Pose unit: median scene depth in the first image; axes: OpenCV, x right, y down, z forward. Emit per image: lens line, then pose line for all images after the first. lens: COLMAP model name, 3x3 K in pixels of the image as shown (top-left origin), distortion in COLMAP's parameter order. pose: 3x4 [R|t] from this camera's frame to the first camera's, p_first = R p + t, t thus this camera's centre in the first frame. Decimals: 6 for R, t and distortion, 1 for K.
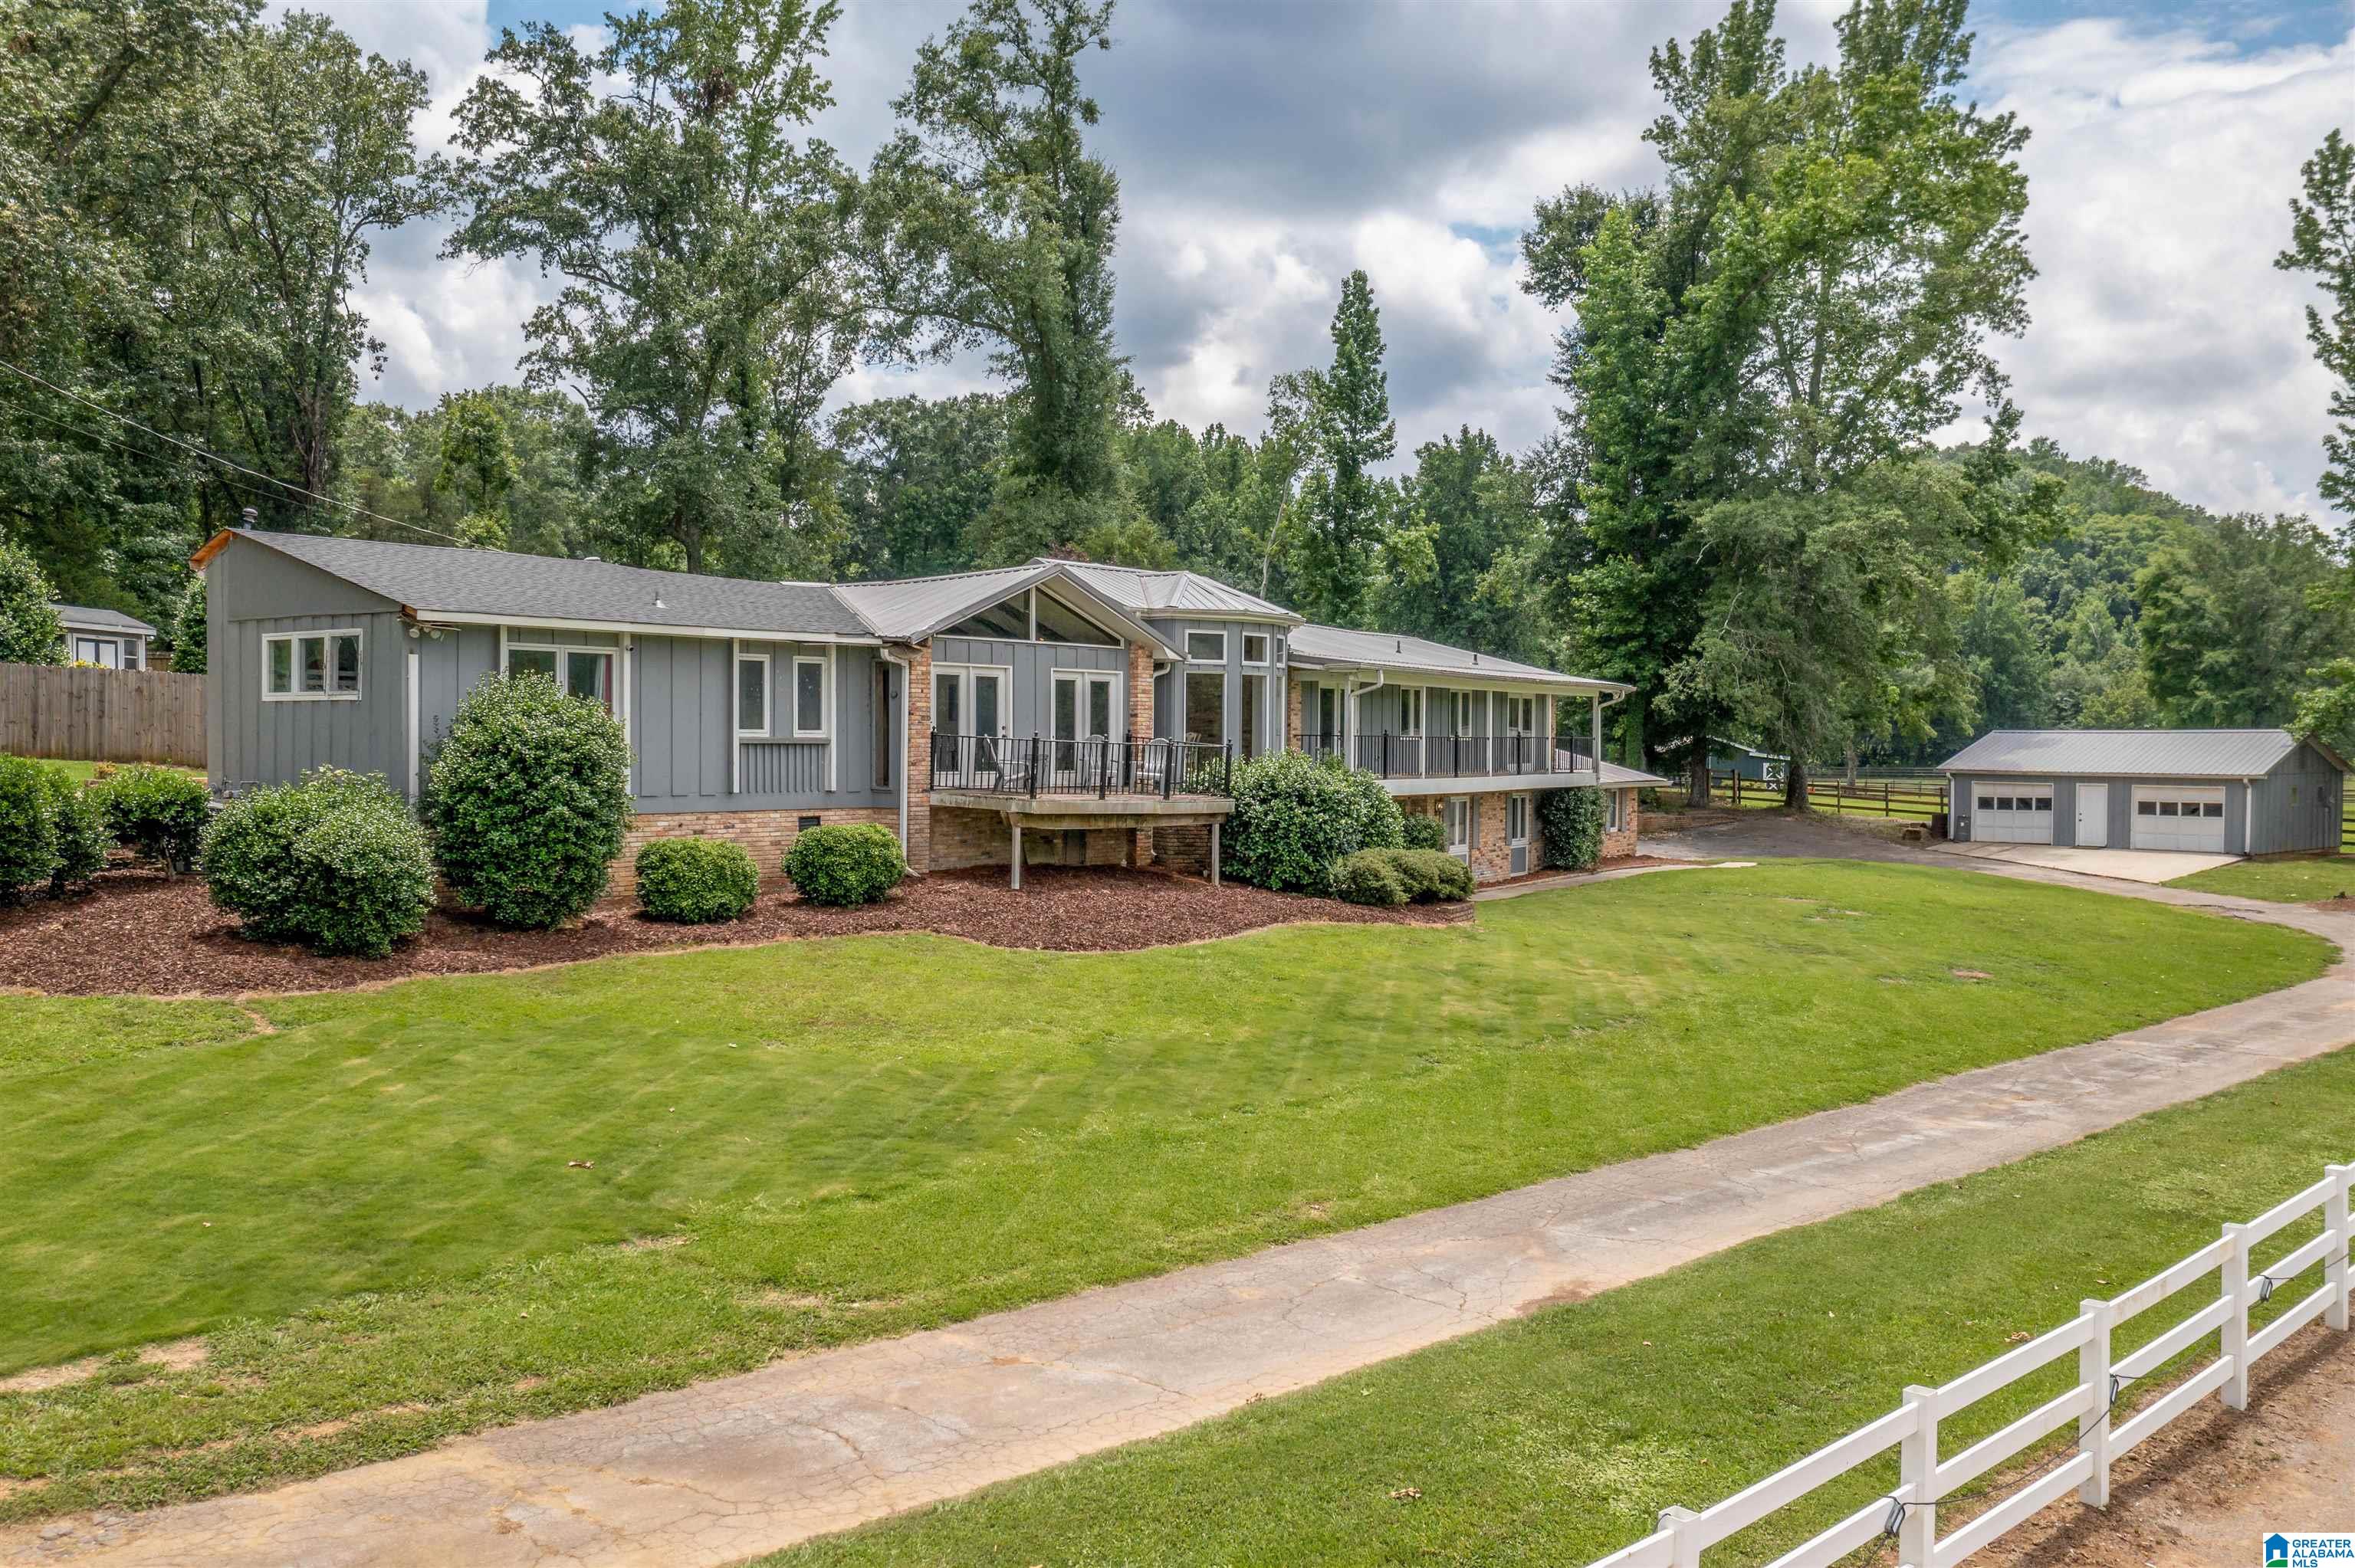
lens RADIAL K [[1963.1, 0, 1129.0], [0, 1963.1, 781.7], [0, 0, 1]] dist [0.001724, 0.004234]
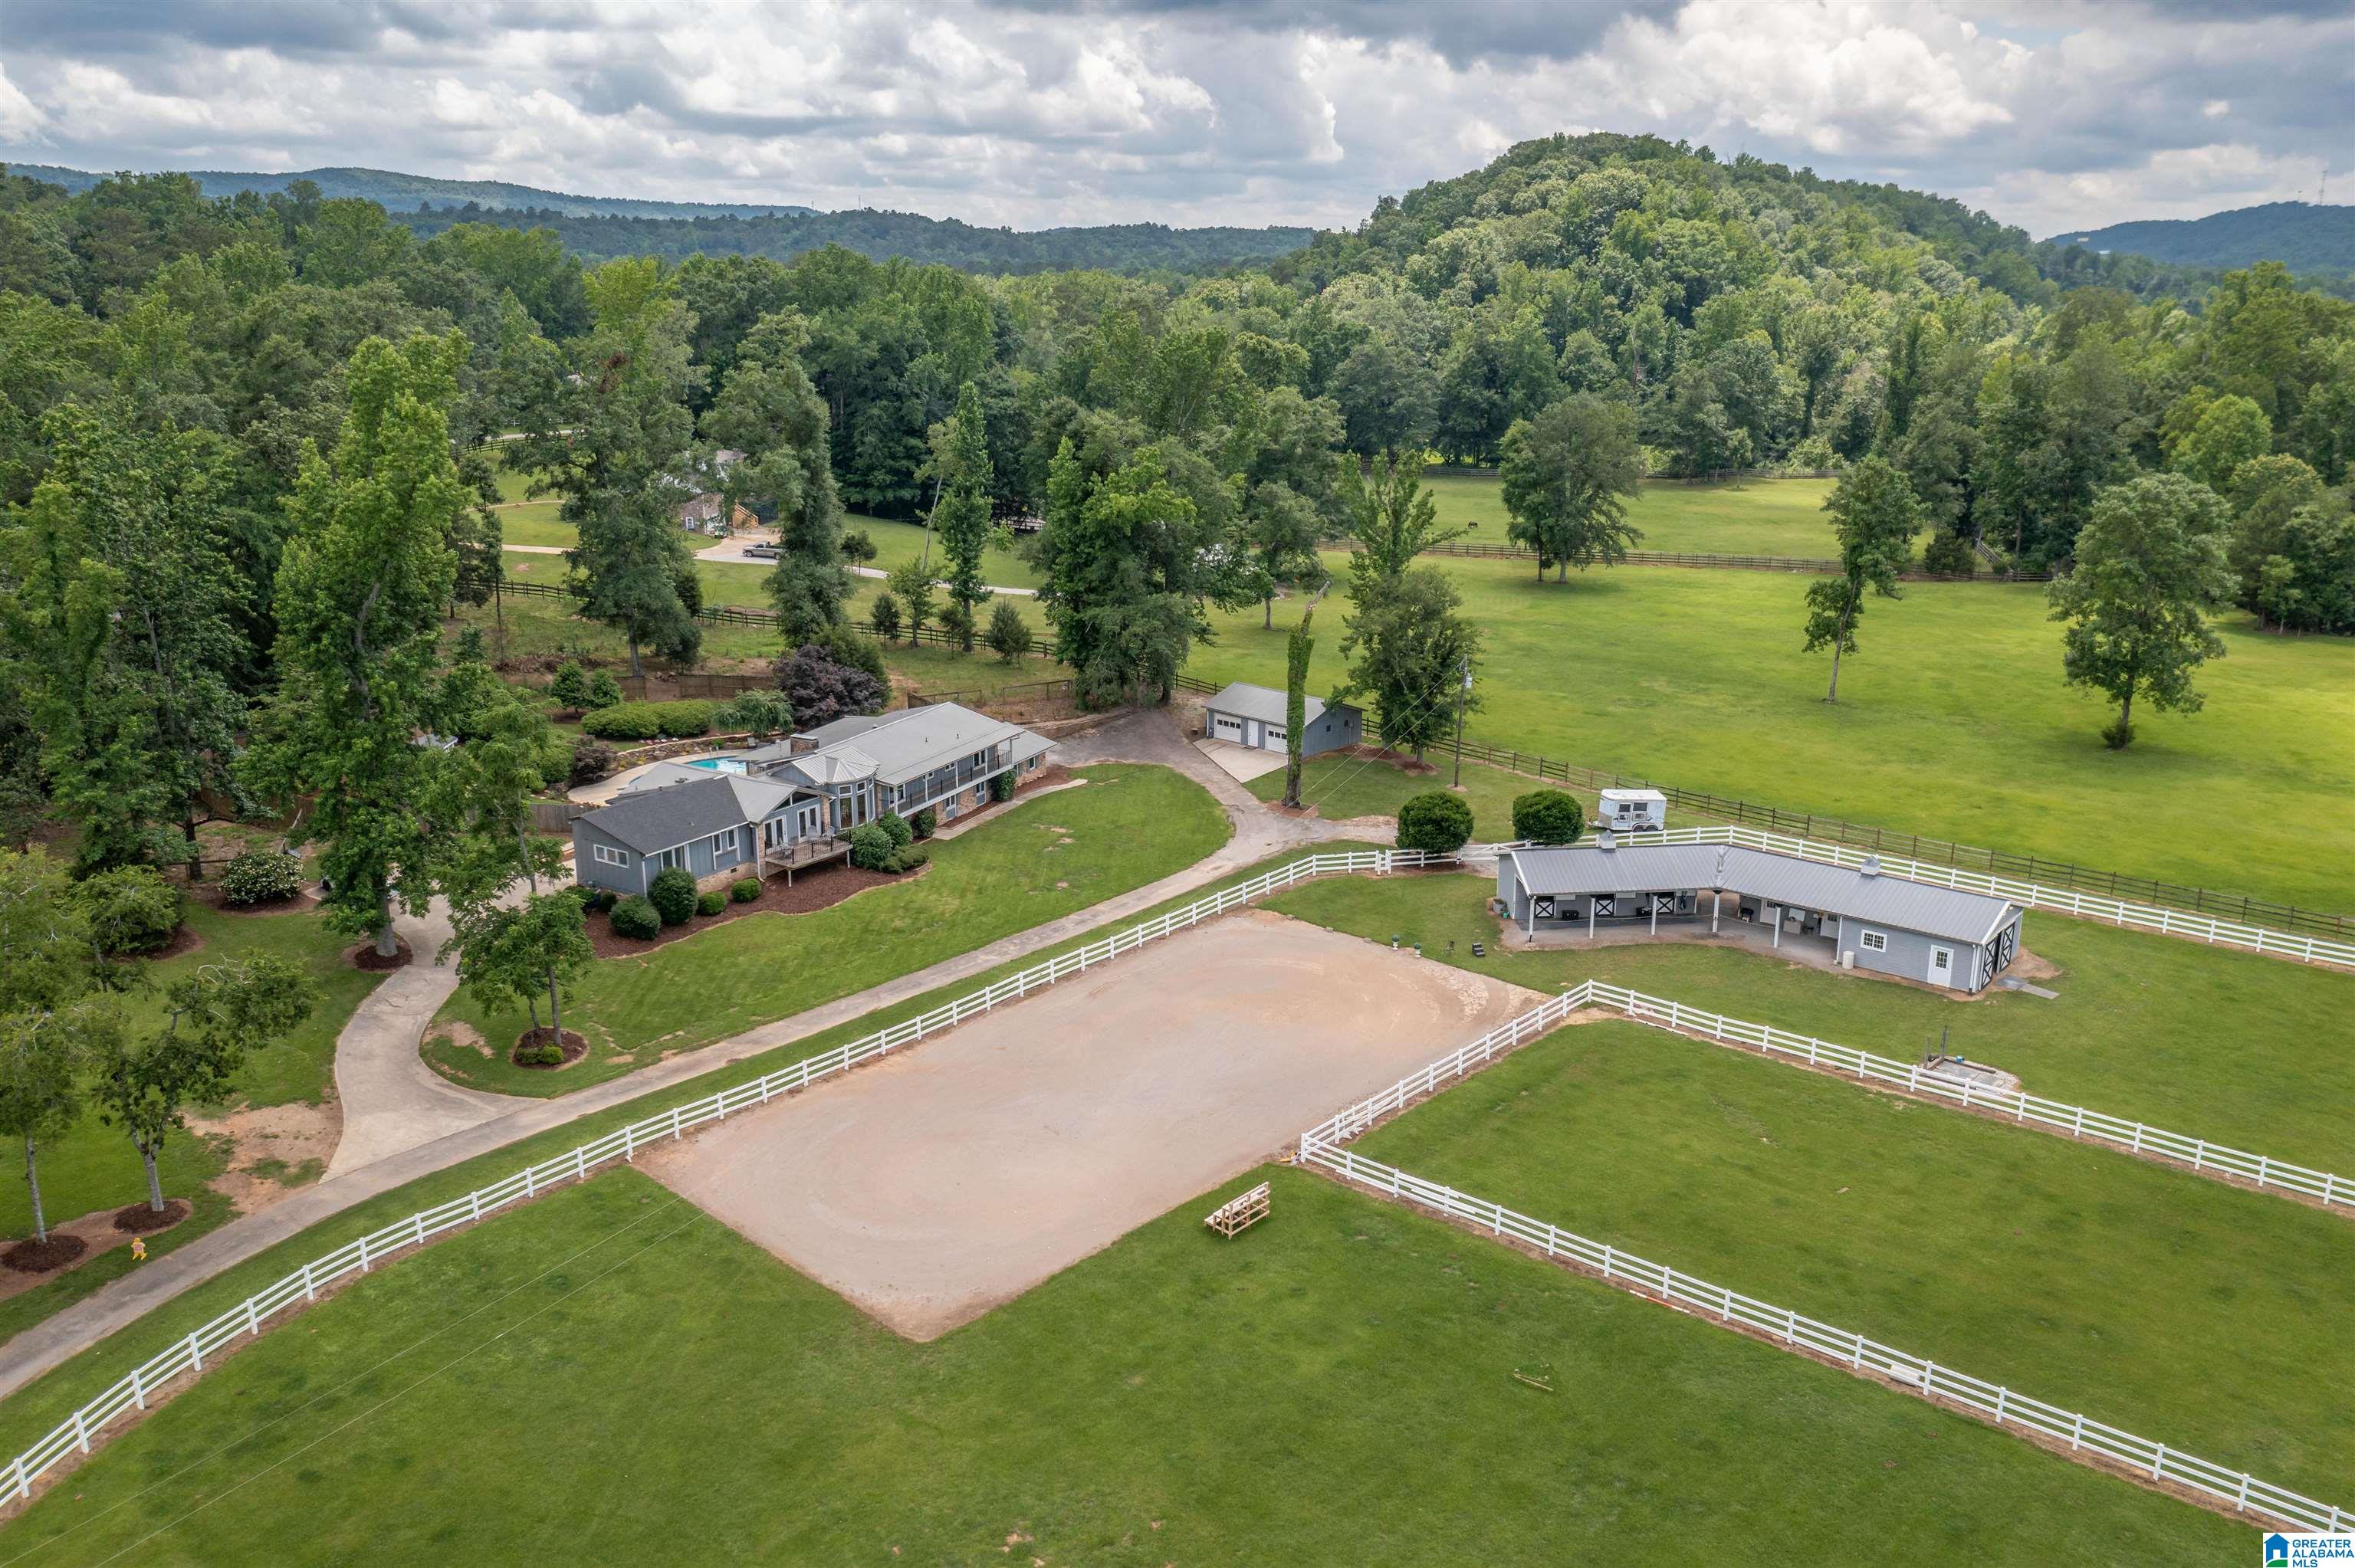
lens RADIAL K [[1844.0, 0, 1177.5], [0, 1844.0, 784.0], [0, 0, 1]] dist [-0.000875, 0.008163]
pose [[0.990550, -0.035577, 0.132459, 0.138140], [0.003230, 0.971553, 0.236801, -0.616786], [-0.137115, -0.234135, 0.962486, -1.569221]]
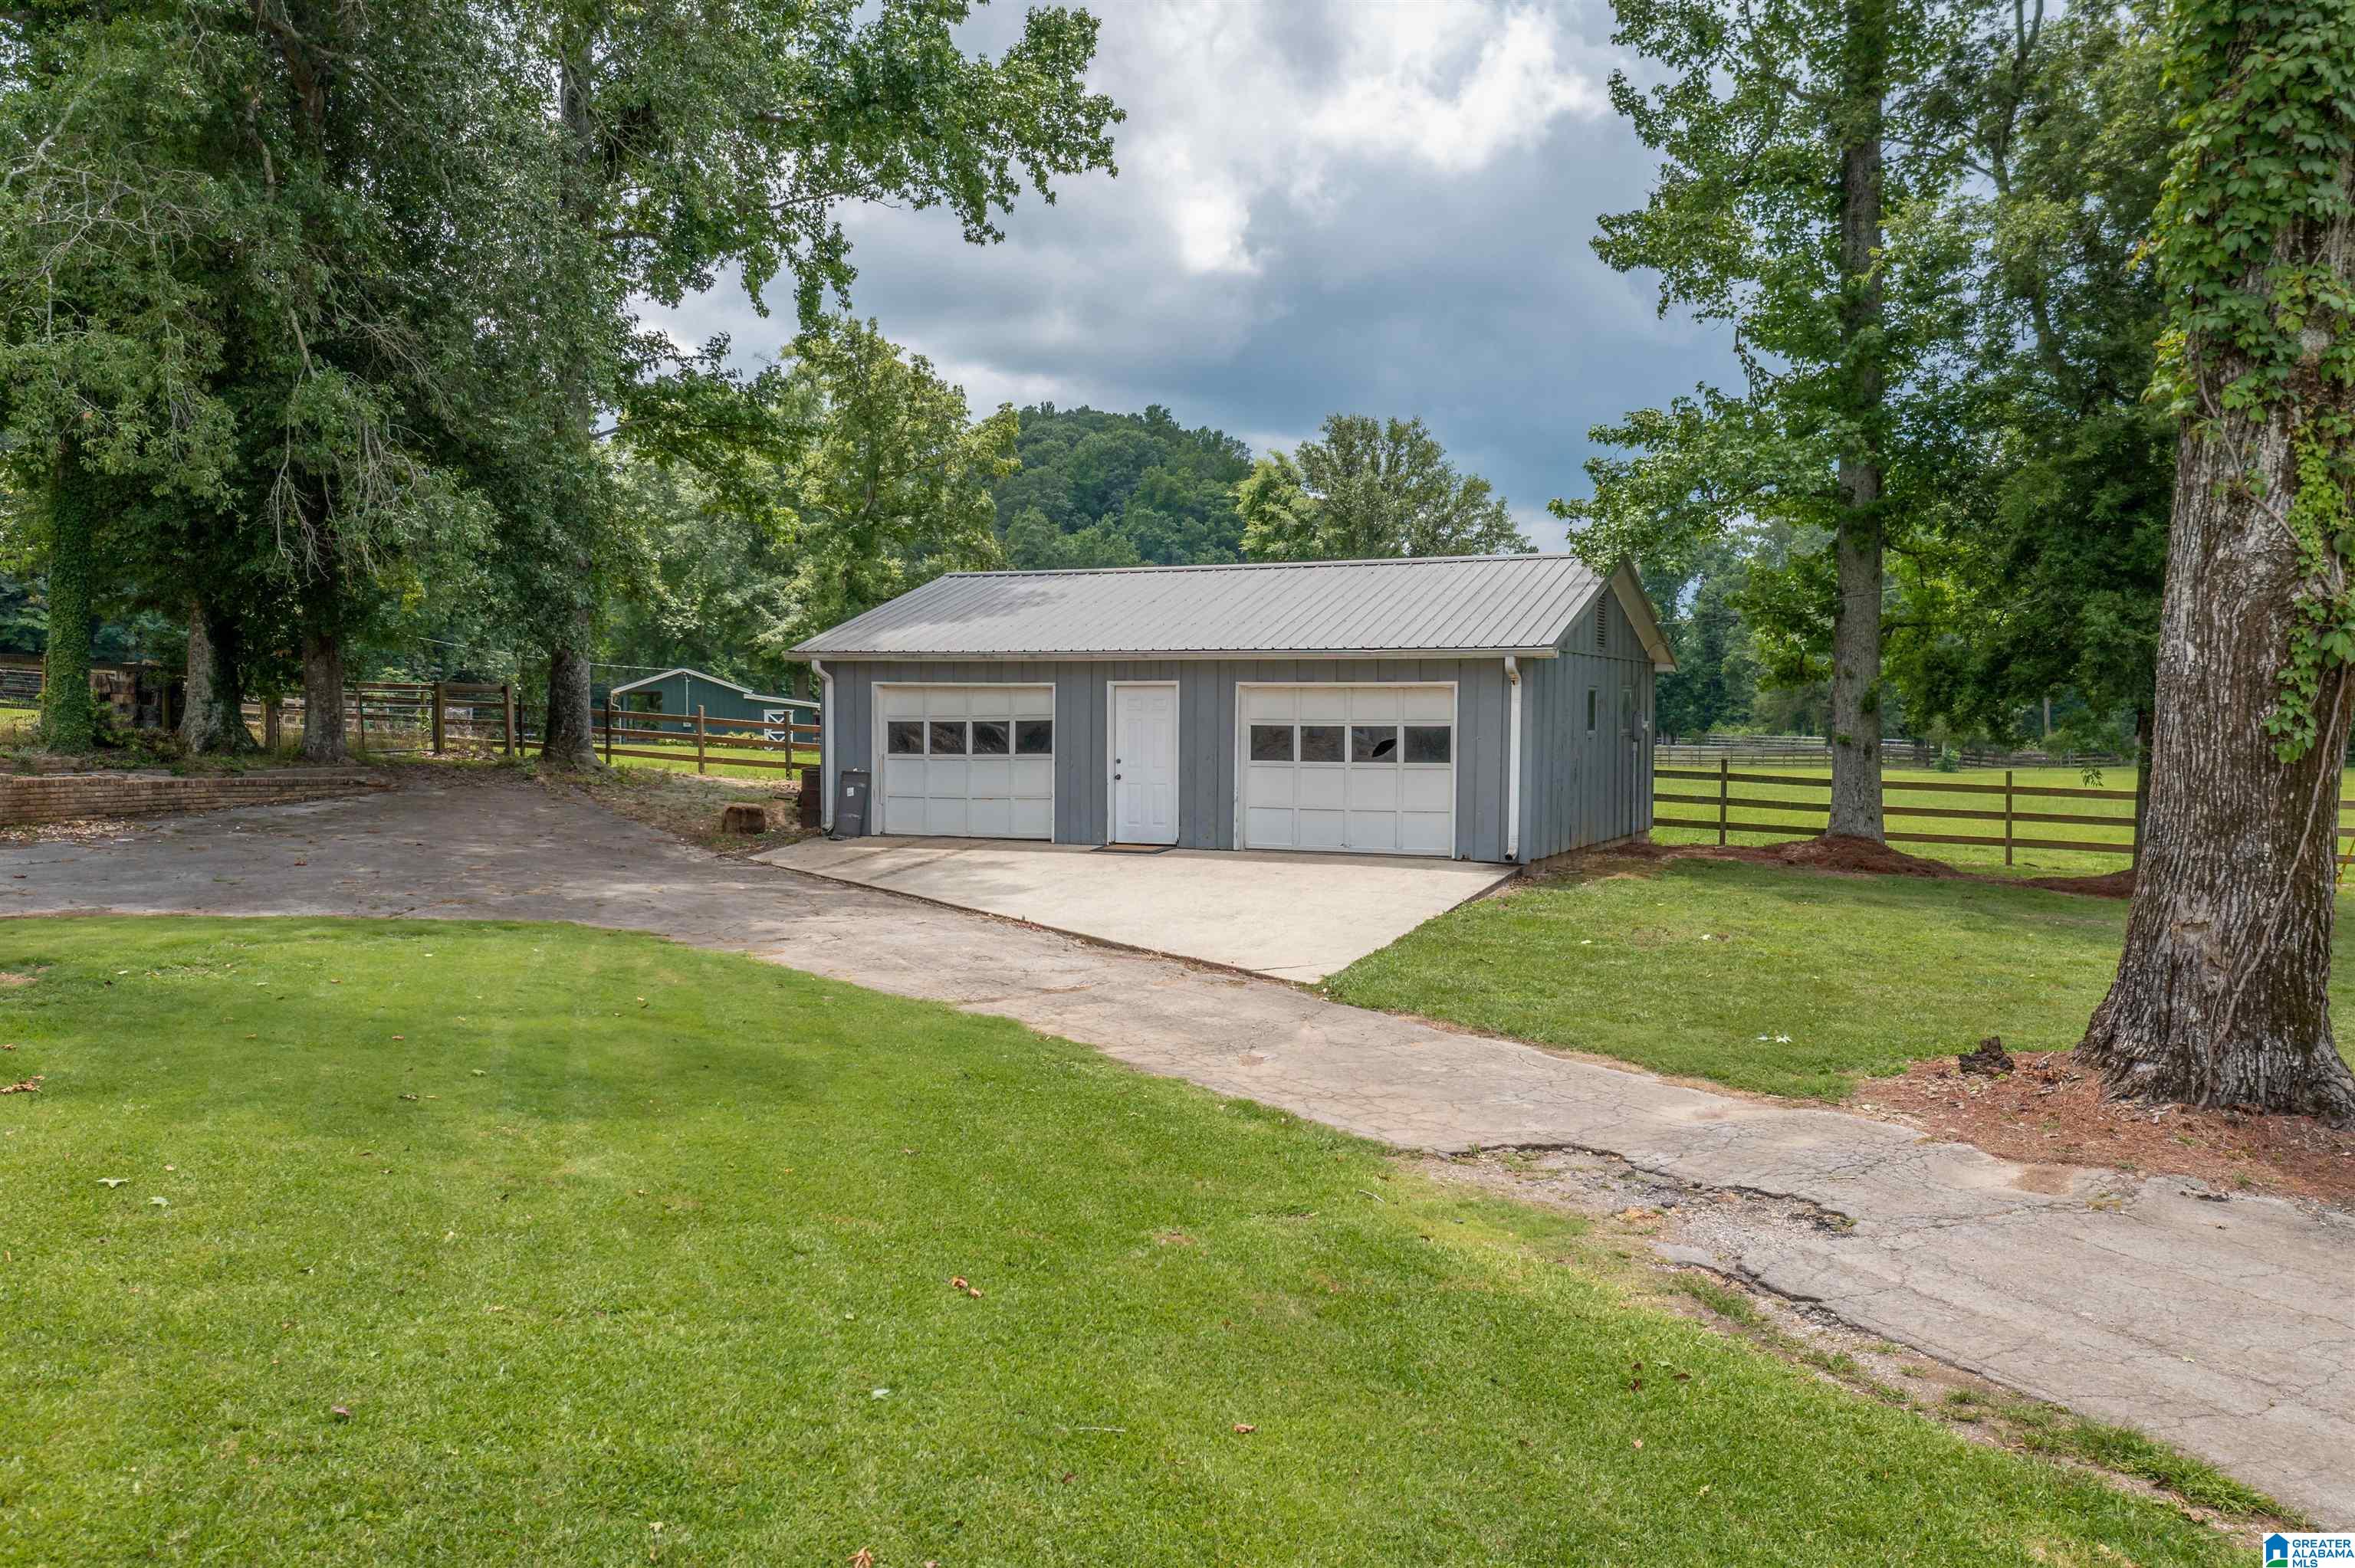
lens RADIAL K [[1963.1, 0, 1129.0], [0, 1963.1, 781.7], [0, 0, 1]] dist [0.001724, 0.004234]
pose [[0.914632, -0.013484, 0.404063, 0.452329], [0.007742, 0.999845, 0.015840, 0.019739], [-0.404214, -0.011359, 0.914594, 0.884820]]
